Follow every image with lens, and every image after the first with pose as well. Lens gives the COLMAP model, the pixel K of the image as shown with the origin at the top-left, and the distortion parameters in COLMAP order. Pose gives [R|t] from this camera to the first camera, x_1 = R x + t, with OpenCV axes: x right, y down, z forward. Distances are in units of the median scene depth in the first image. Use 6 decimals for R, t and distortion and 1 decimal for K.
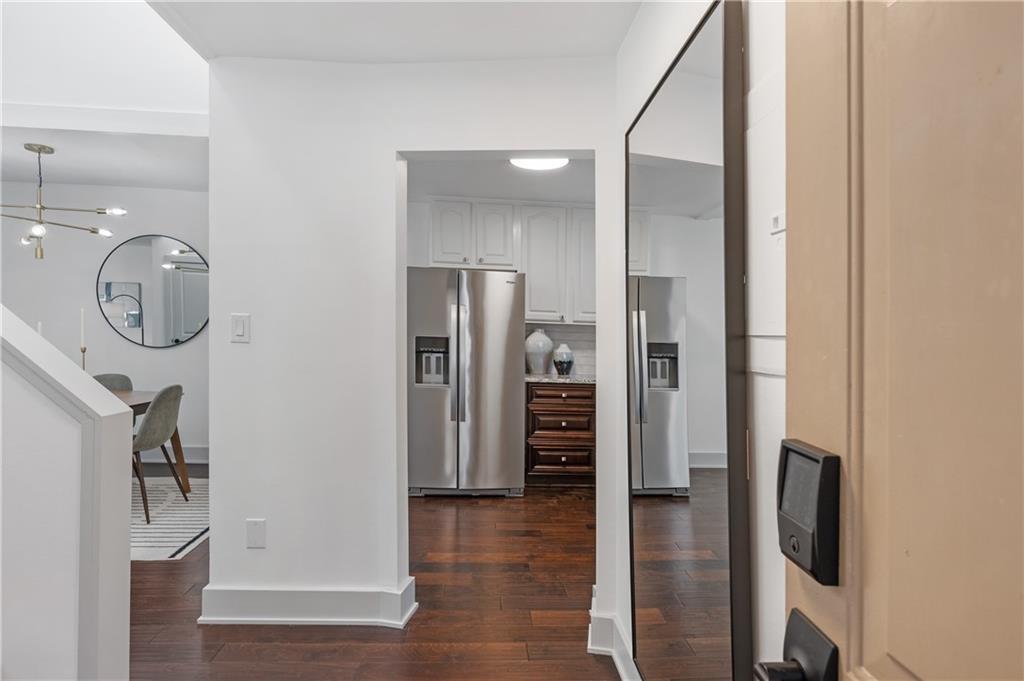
lens RADIAL K [[546.5, 0, 516.1], [0, 546.5, 341.3], [0, 0, 1]] dist [0.025479, -0.000228]
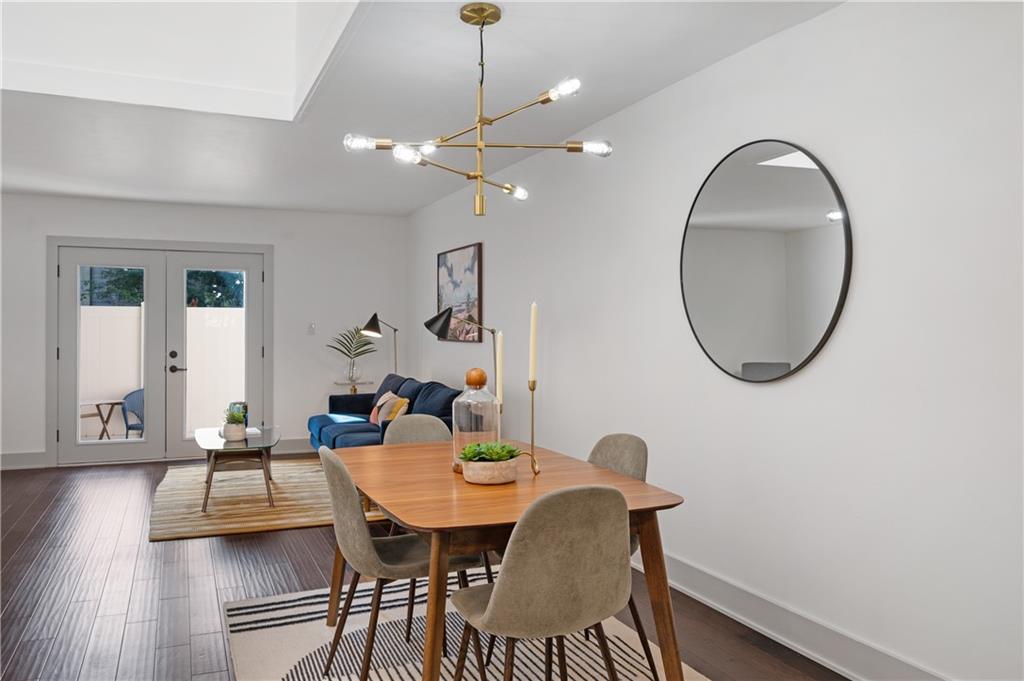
lens RADIAL K [[774.9, 0, 463.9], [0, 774.9, 321.8], [0, 0, 1]] dist [0.000993, -0.001210]
pose [[0.282108, -0.030172, -0.958908, -0.122502], [-0.021268, 0.999063, -0.037693, -0.012816], [0.959147, 0.031027, 0.281202, 0.714398]]
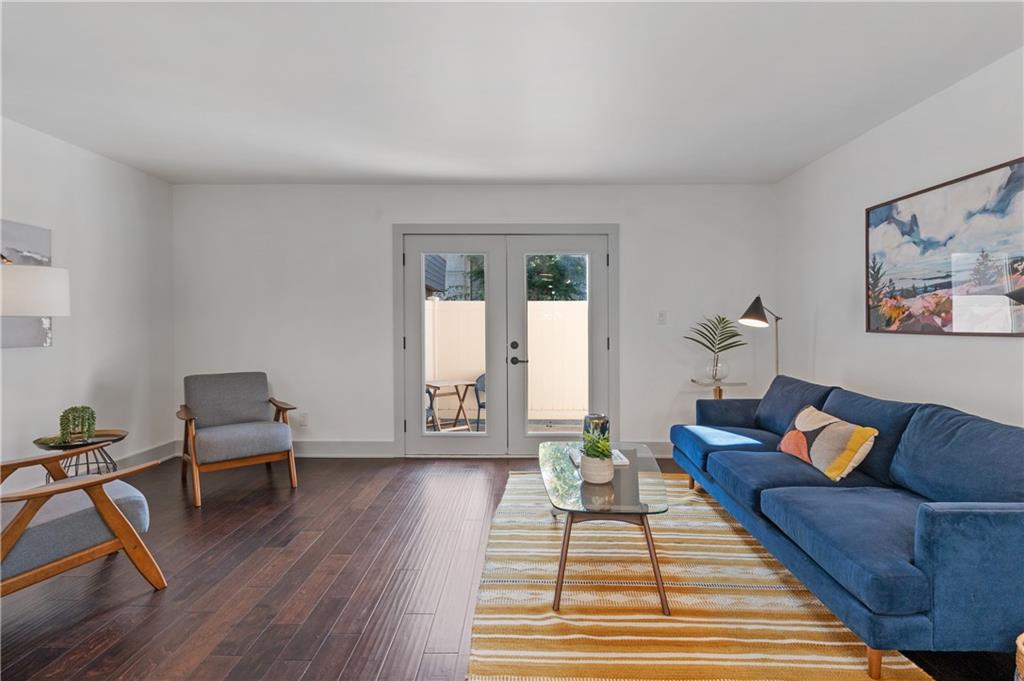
lens RADIAL K [[485.5, 0, 517.5], [0, 485.5, 324.4], [0, 0, 1]] dist [-0.003248, -0.000358]
pose [[-0.075490, -0.018496, -0.996975, -1.011244], [-0.029991, 0.999418, -0.016270, -0.018680], [0.996695, 0.028672, -0.076001, 0.659002]]
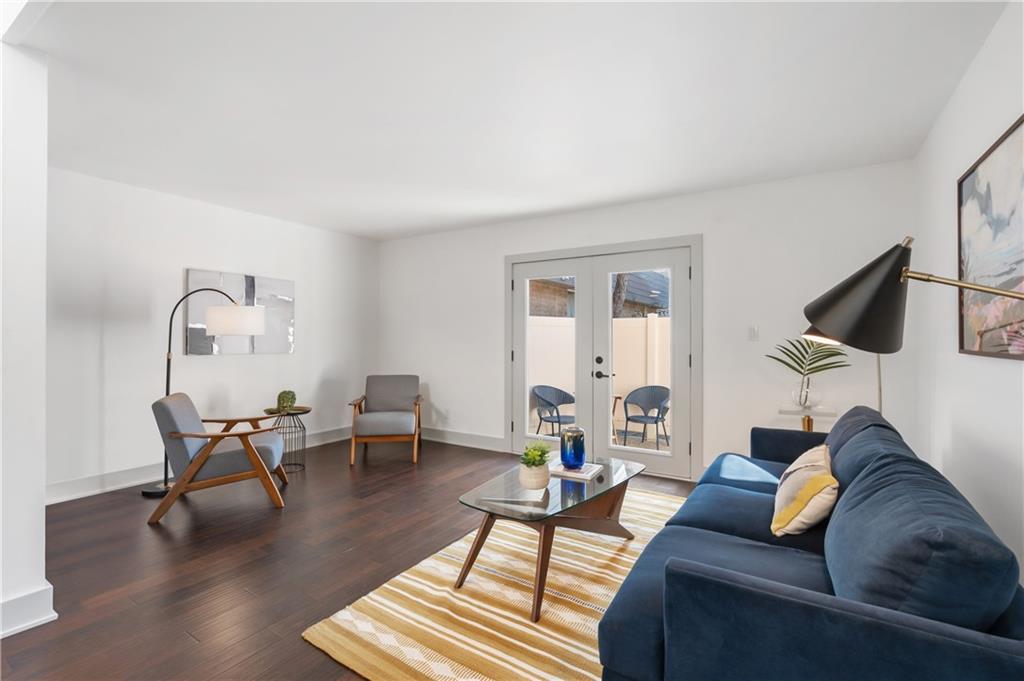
lens RADIAL K [[454.5, 0, 524.3], [0, 454.5, 335.5], [0, 0, 1]] dist [-0.002693, -0.000274]
pose [[-0.579470, -0.026395, -0.814566, -1.116445], [-0.035684, 0.999339, -0.006997, -0.034134], [0.814212, 0.025012, -0.580029, 1.047367]]
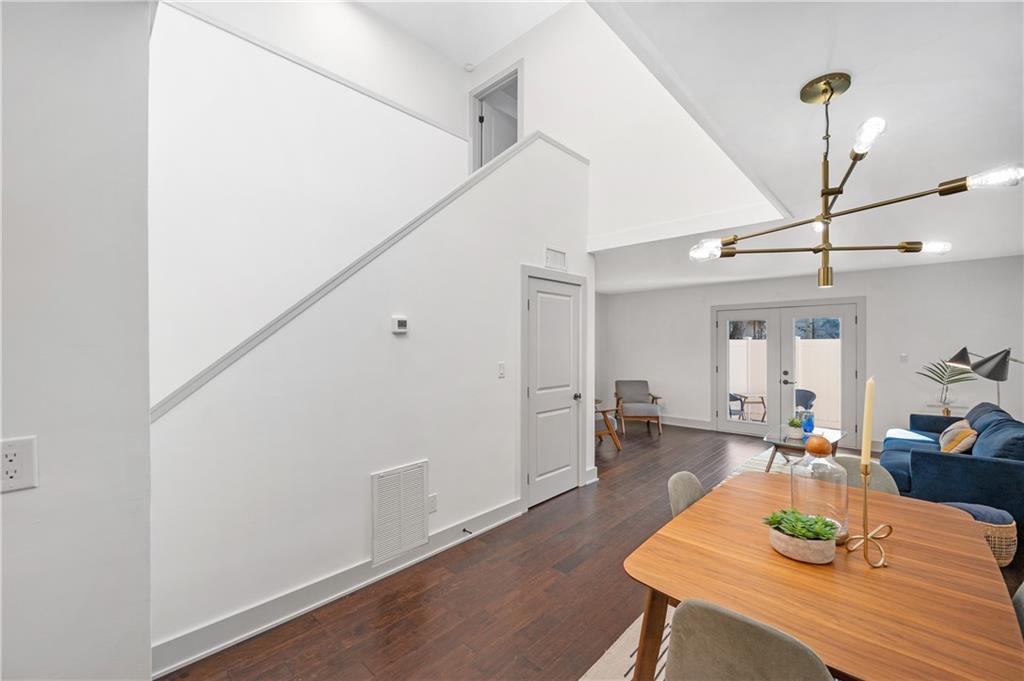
lens RADIAL K [[406.8, 0, 527.2], [0, 406.8, 346.7], [0, 0, 1]] dist [0.000306, 0.000574]
pose [[-0.724139, -0.013185, -0.689528, -0.331317], [-0.028193, 0.999547, 0.010495, -0.077219], [0.689077, 0.027039, -0.724183, 1.007185]]
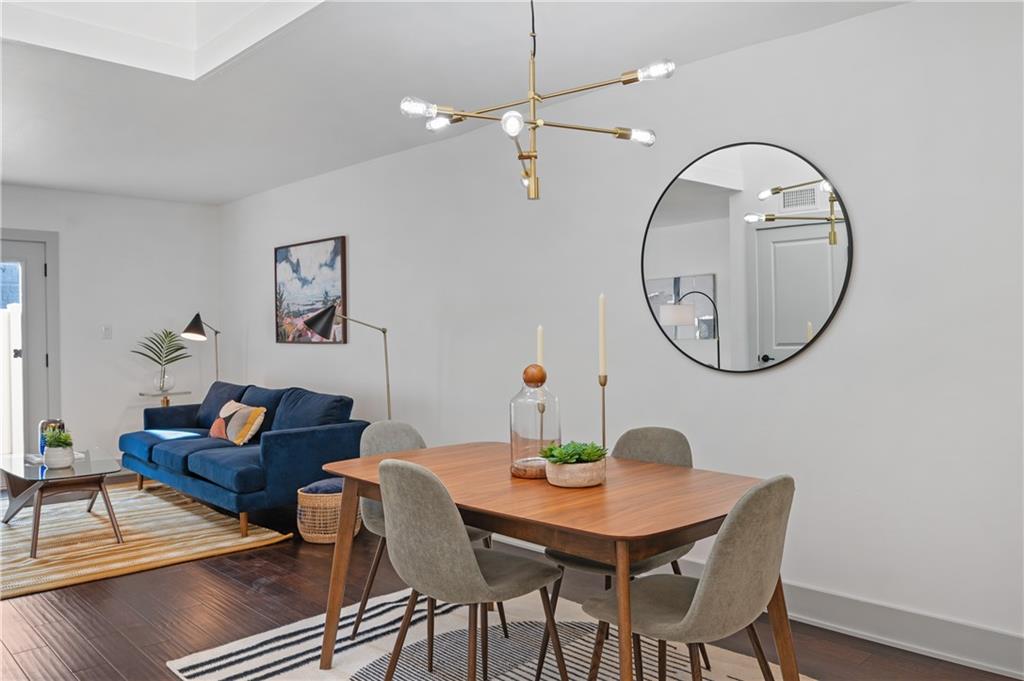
lens RADIAL K [[778.2, 0, 474.5], [0, 778.2, 339.3], [0, 0, 1]] dist [-0.011157, -0.008655]
pose [[0.619984, -0.020426, -0.784349, -0.312373], [0.000194, 0.999665, -0.025880, -0.001662], [0.784615, 0.015893, 0.619780, 0.481381]]
